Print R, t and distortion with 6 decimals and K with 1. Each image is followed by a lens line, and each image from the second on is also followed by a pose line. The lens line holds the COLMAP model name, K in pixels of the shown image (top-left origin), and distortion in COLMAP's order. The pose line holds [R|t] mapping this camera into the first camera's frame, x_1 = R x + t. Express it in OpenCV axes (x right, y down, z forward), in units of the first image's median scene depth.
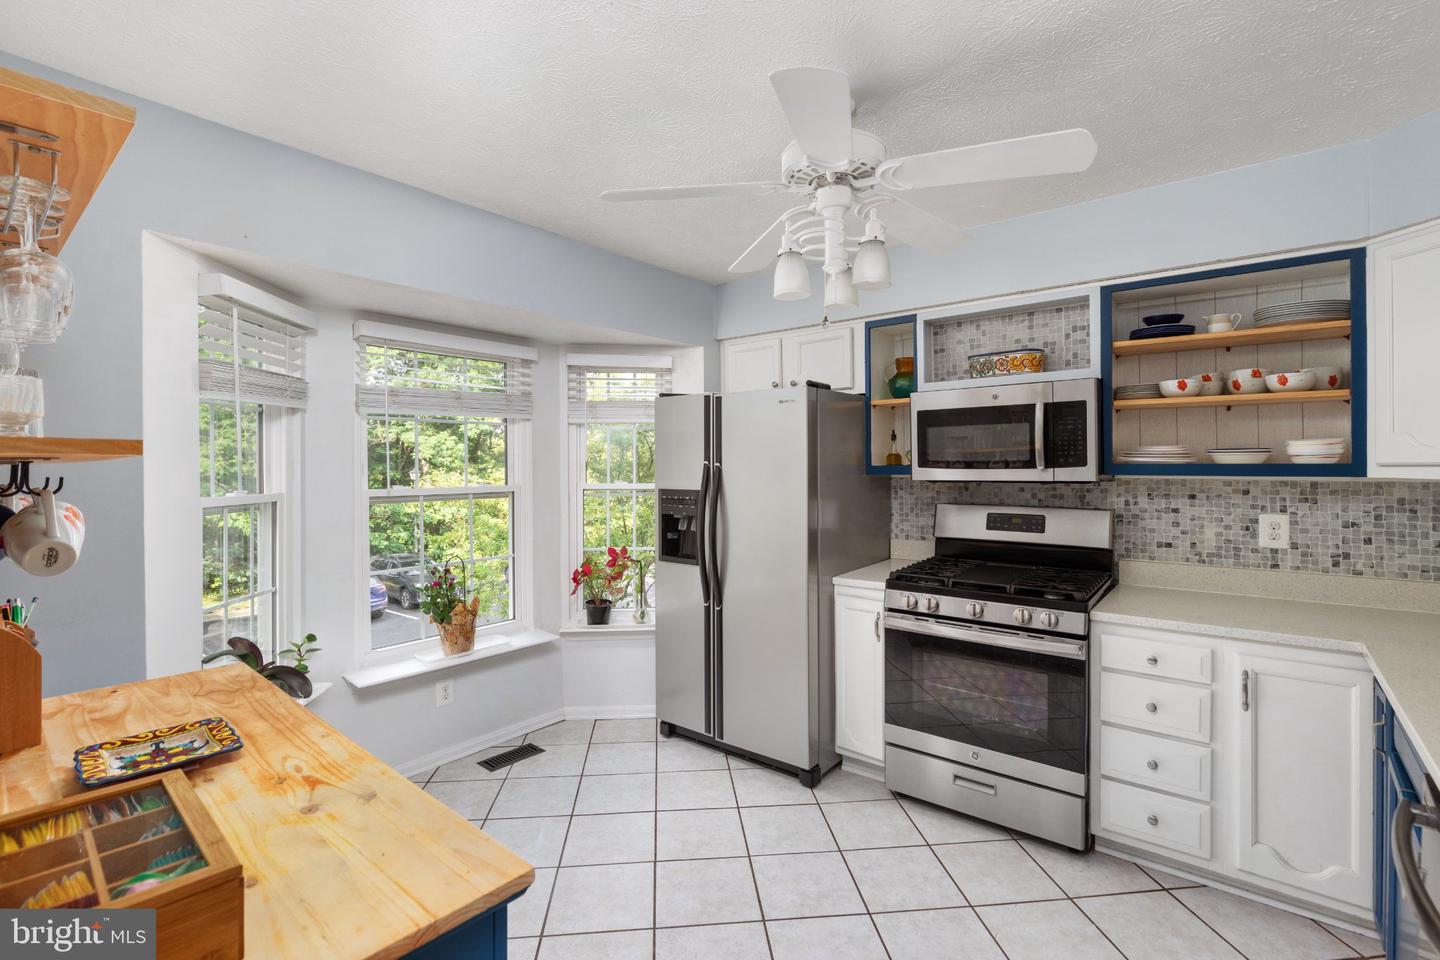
lens RADIAL K [[651.5, 0, 724.7], [0, 651.5, 467.2], [0, 0, 1]] dist [-0.011048, -0.000016]
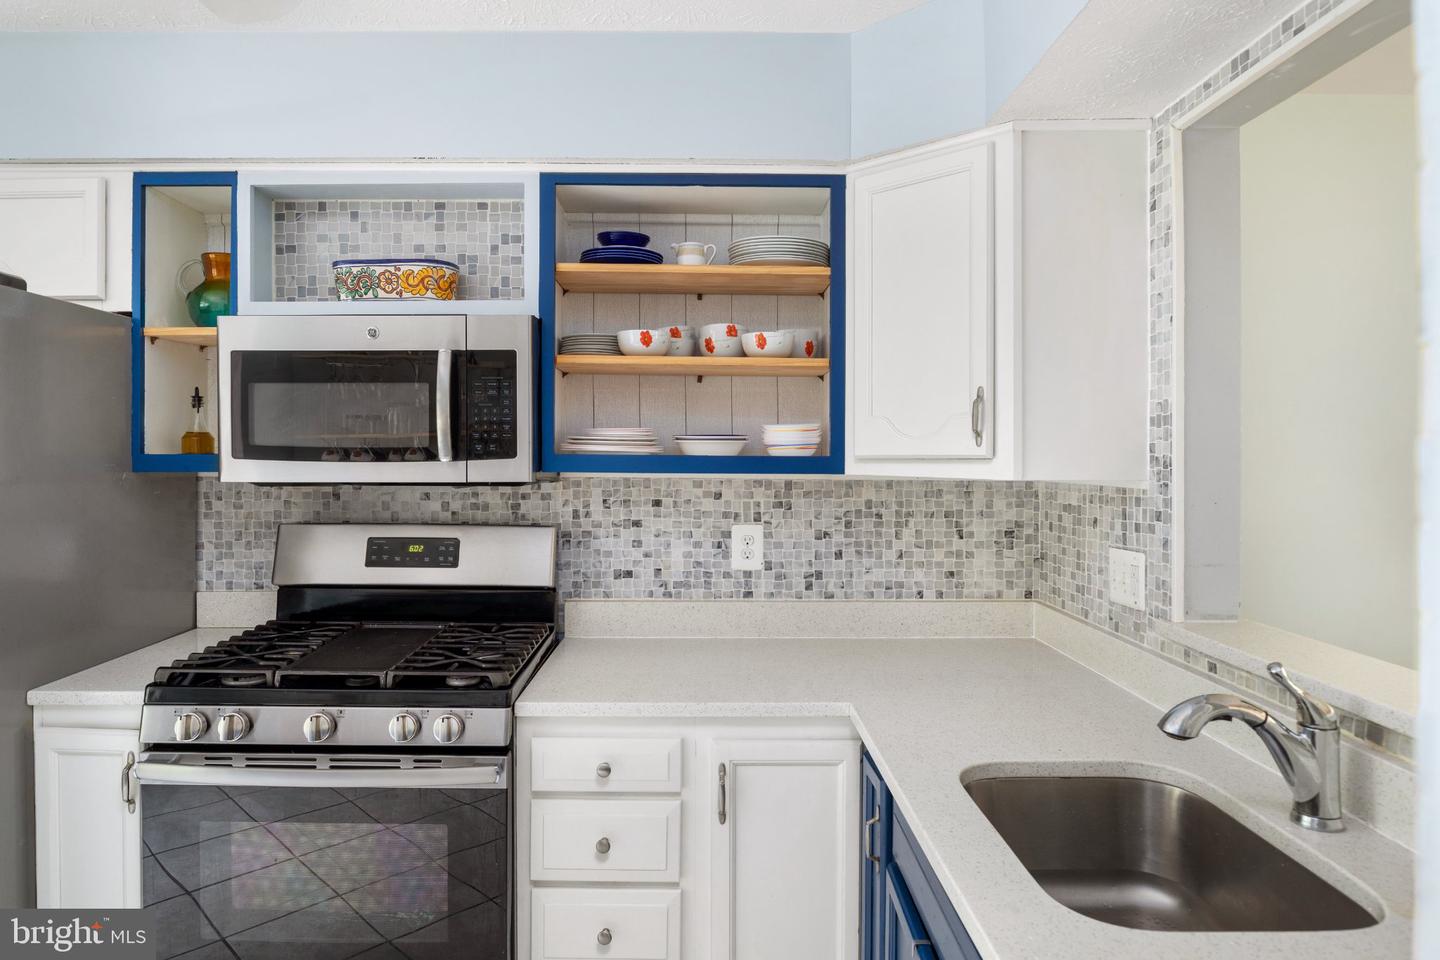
lens RADIAL K [[856.7, 0, 715.7], [0, 856.7, 462.5], [0, 0, 1]] dist [-0.001655, -0.000441]
pose [[0.767388, 0.005779, 0.641157, 0.179889], [-0.006098, 0.999980, -0.001714, 0.003158], [-0.641154, -0.002595, 0.767408, 0.253509]]
